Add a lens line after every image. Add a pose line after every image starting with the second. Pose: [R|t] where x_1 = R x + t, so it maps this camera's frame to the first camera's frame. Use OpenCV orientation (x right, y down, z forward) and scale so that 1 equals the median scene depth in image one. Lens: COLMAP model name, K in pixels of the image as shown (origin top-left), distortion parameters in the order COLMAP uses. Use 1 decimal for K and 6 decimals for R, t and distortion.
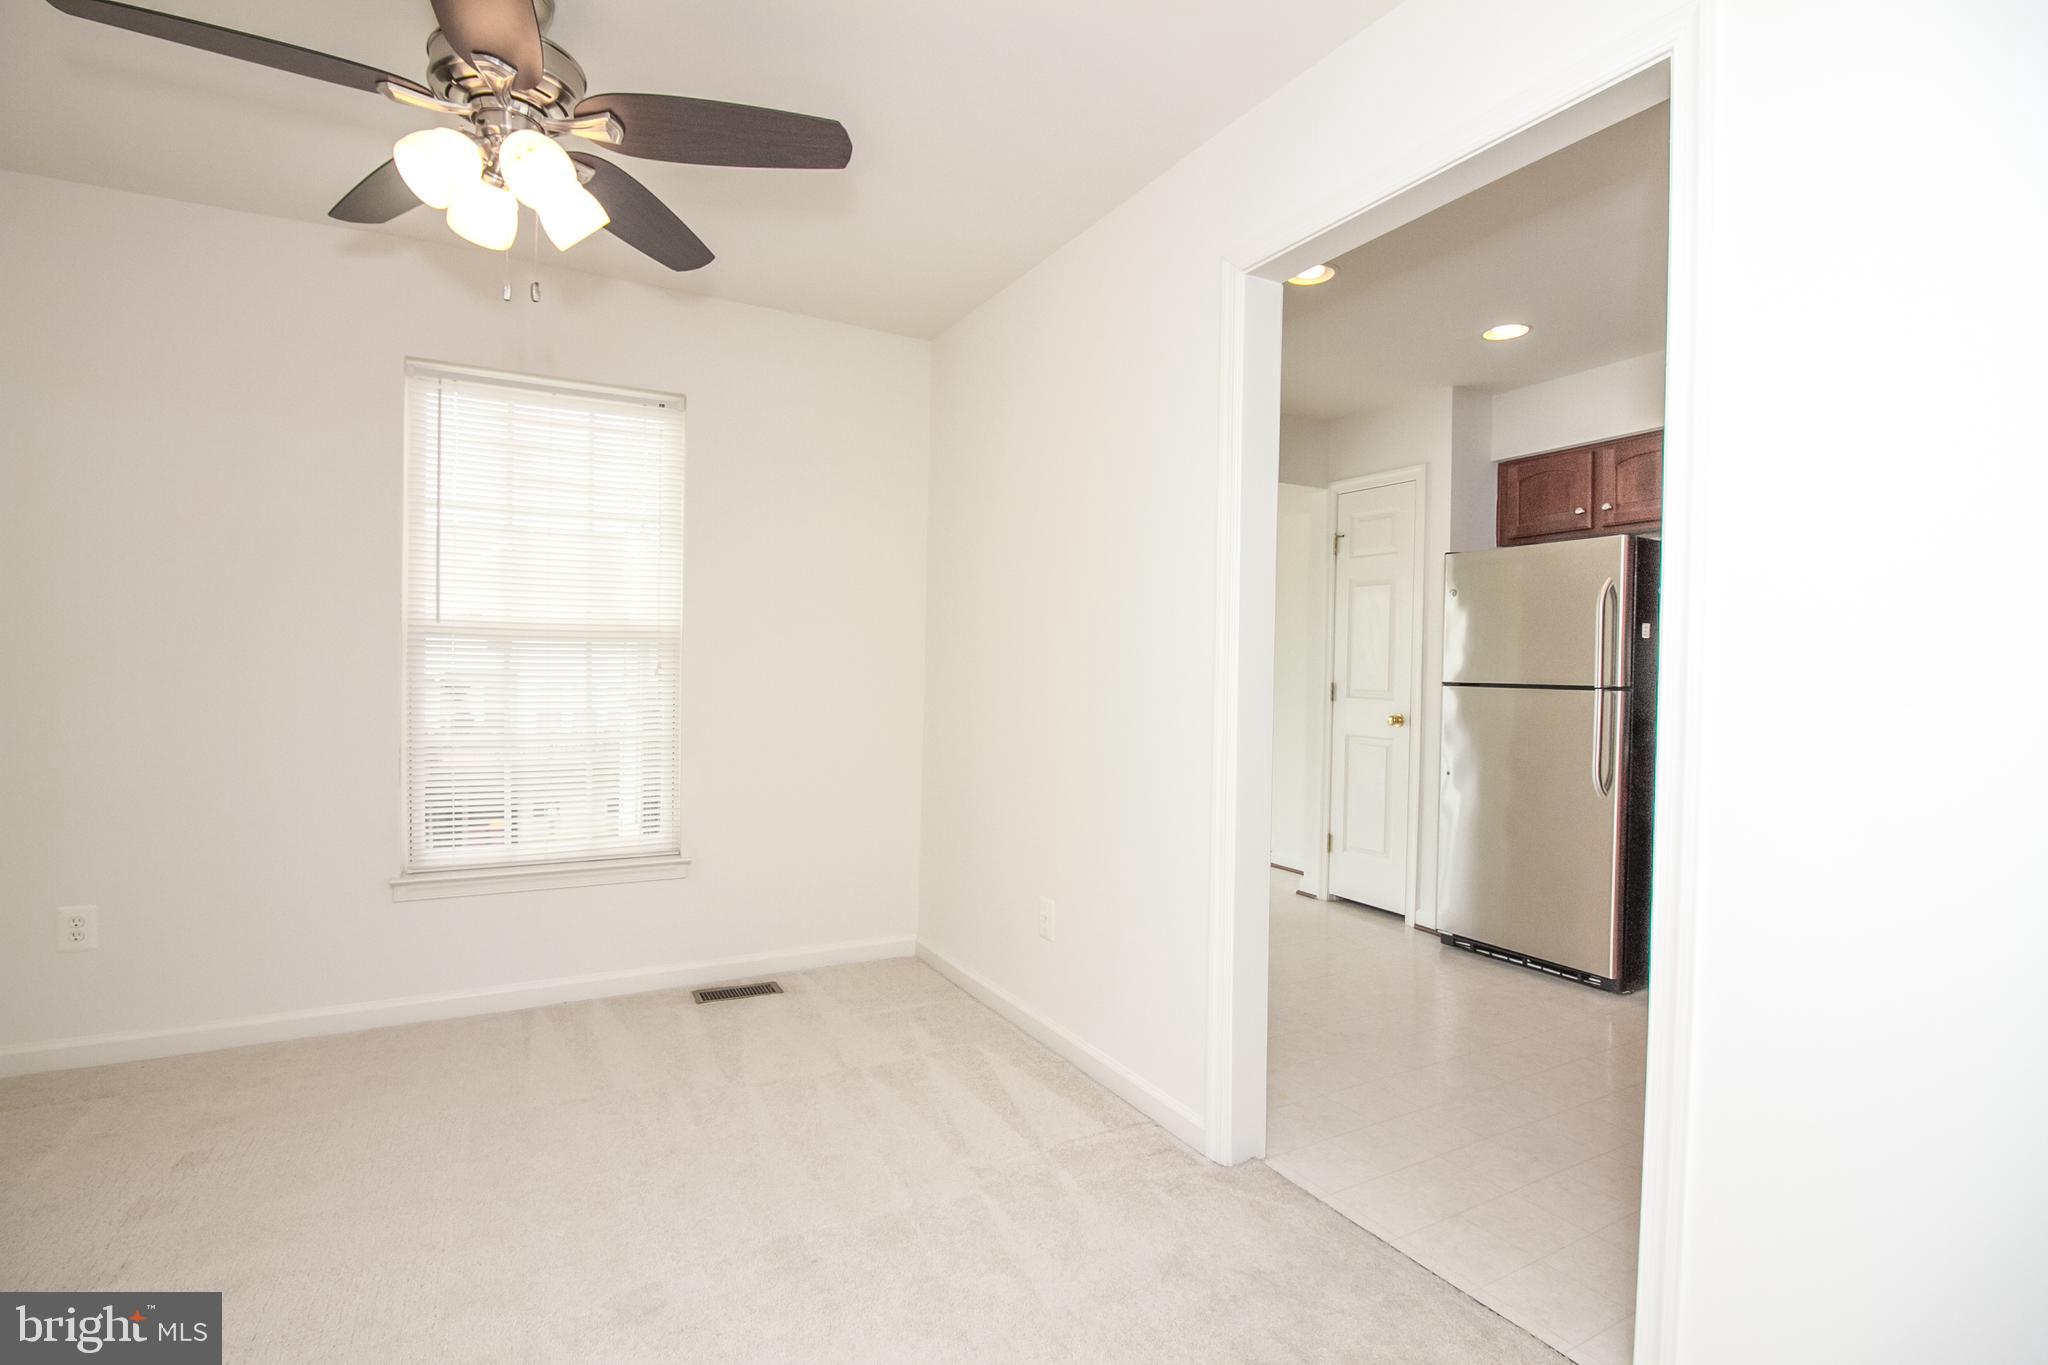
lens RADIAL K [[944.4, 0, 996.8], [0, 944.4, 667.0], [0, 0, 1]] dist [0.000210, -0.013644]
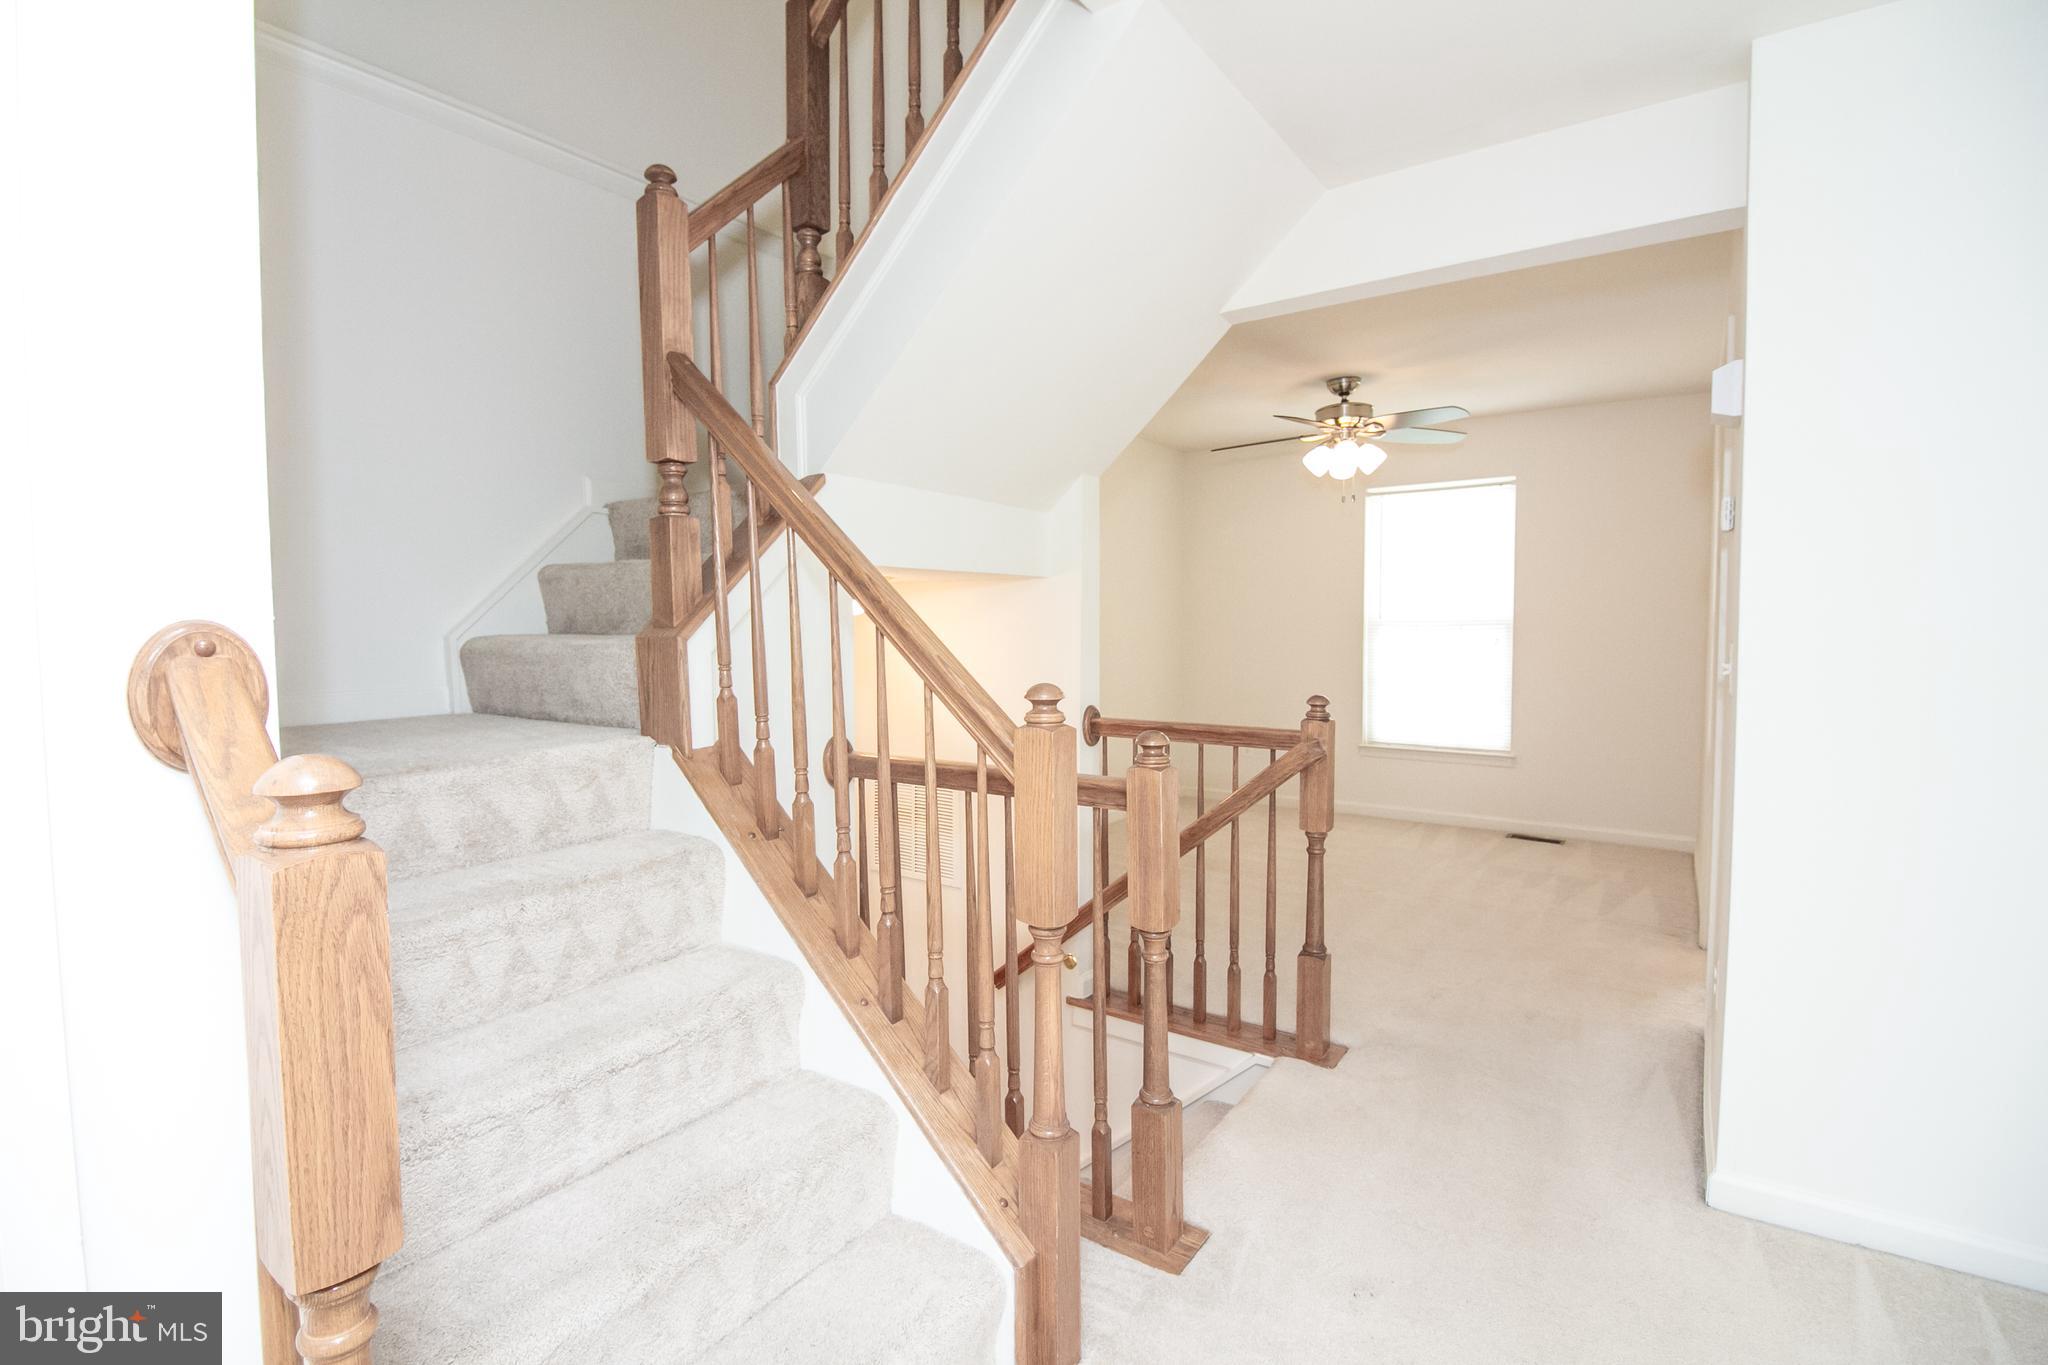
lens RADIAL K [[945.4, 0, 1014.1], [0, 945.4, 679.4], [0, 0, 1]] dist [0.020062, -0.027351]
pose [[0.440400, 0.040216, -0.896900, 0.867564], [0.015334, 0.998514, 0.052302, -0.039168], [0.897671, -0.036787, 0.439129, -0.585679]]
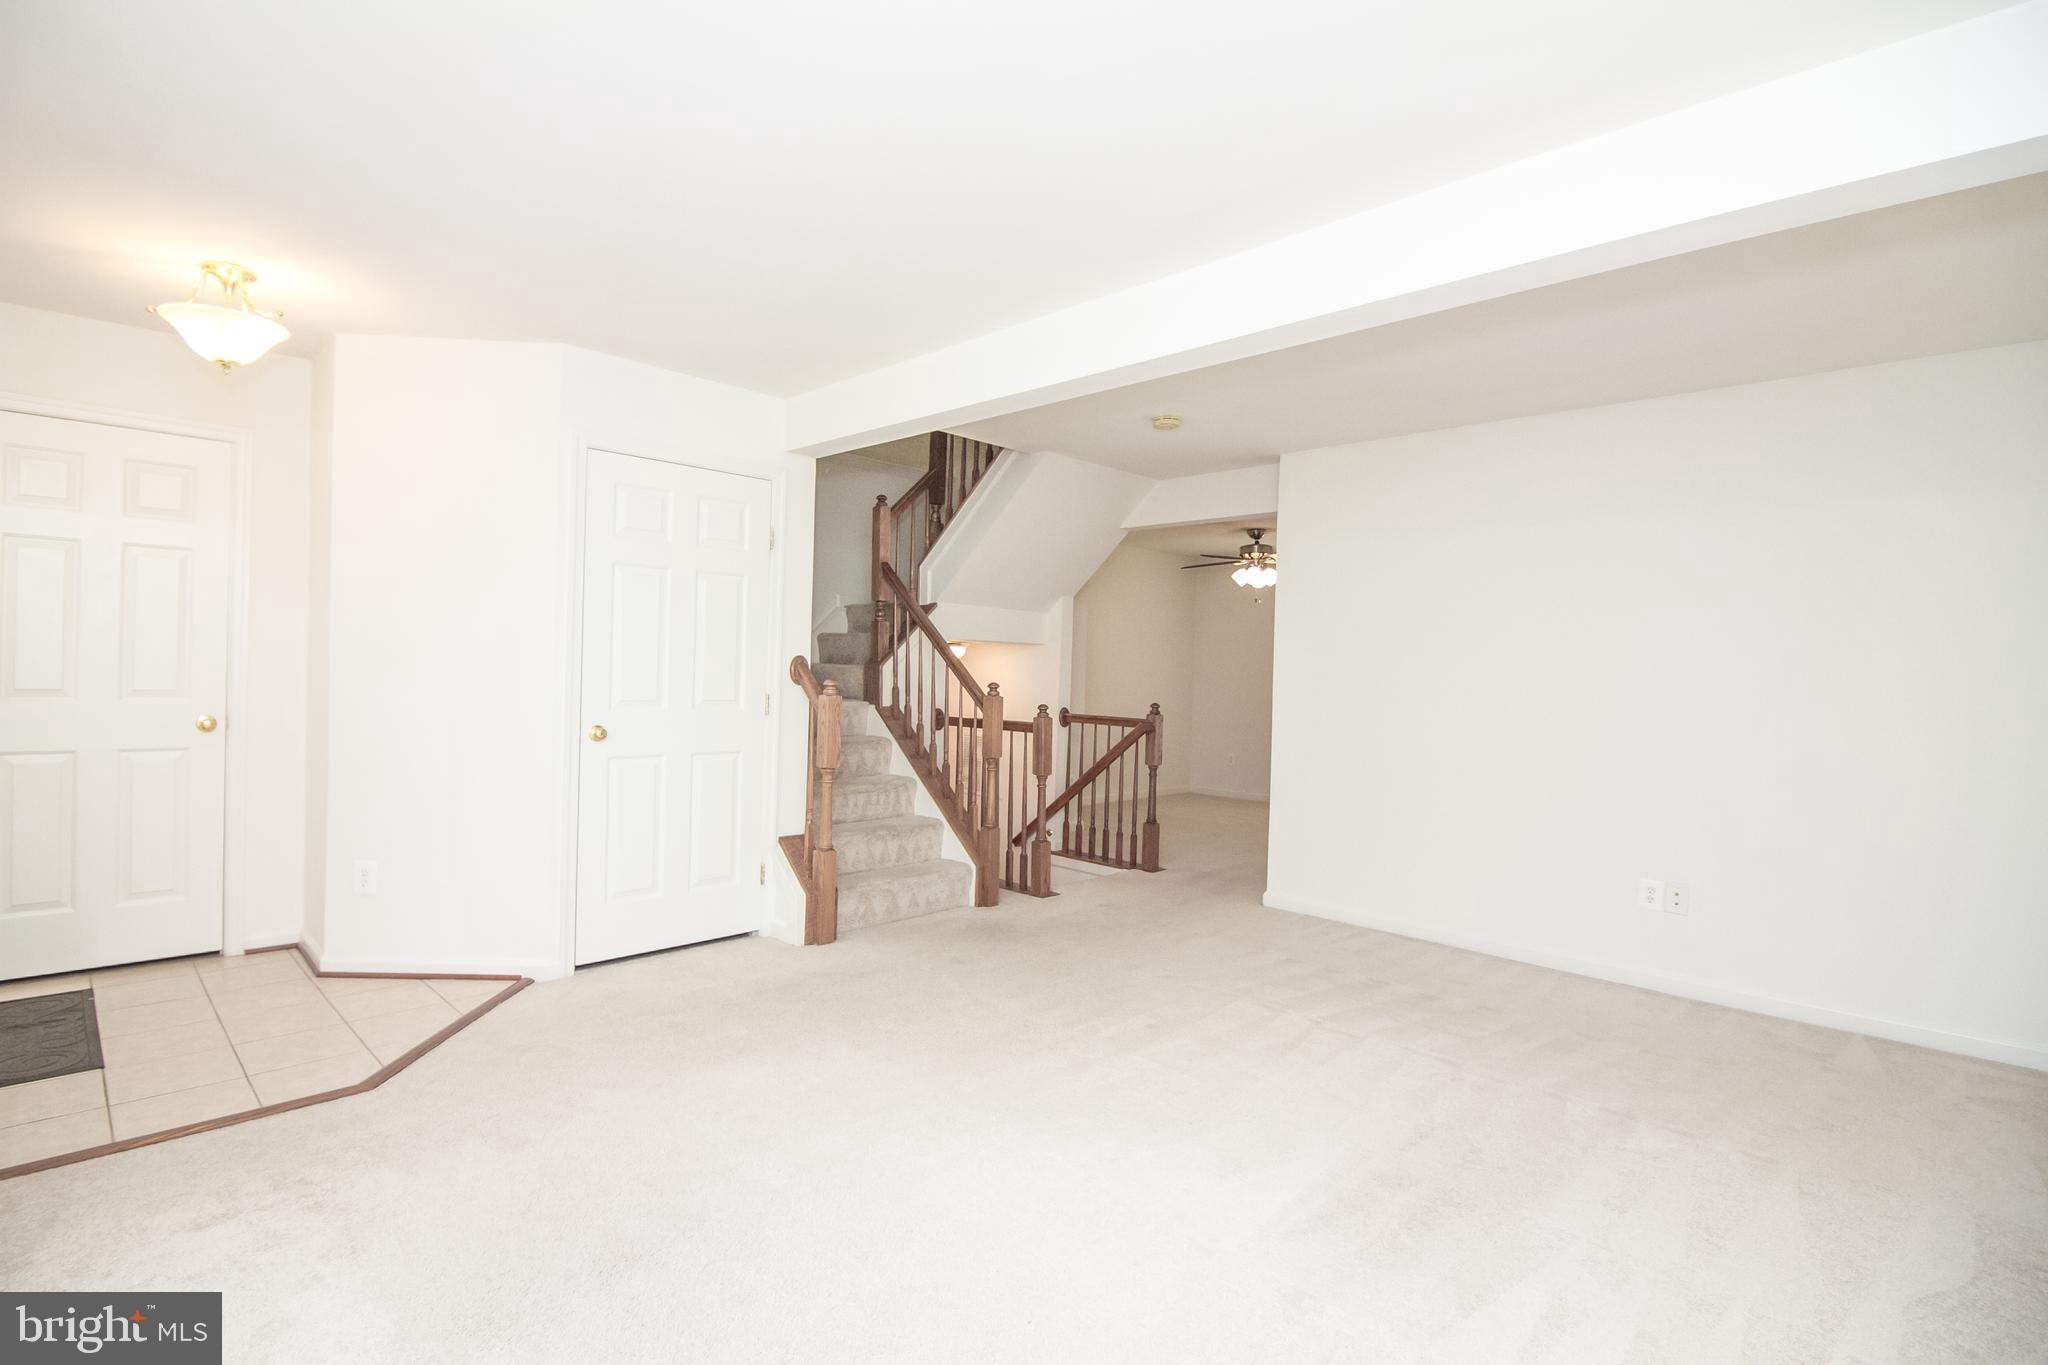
lens RADIAL K [[945.4, 0, 1014.1], [0, 945.4, 679.4], [0, 0, 1]] dist [0.020062, -0.027351]
pose [[0.288978, 0.004434, -0.957326, 2.021943], [-0.019712, 0.999805, -0.001320, -0.011730], [0.957133, 0.019252, 0.289009, -0.788774]]
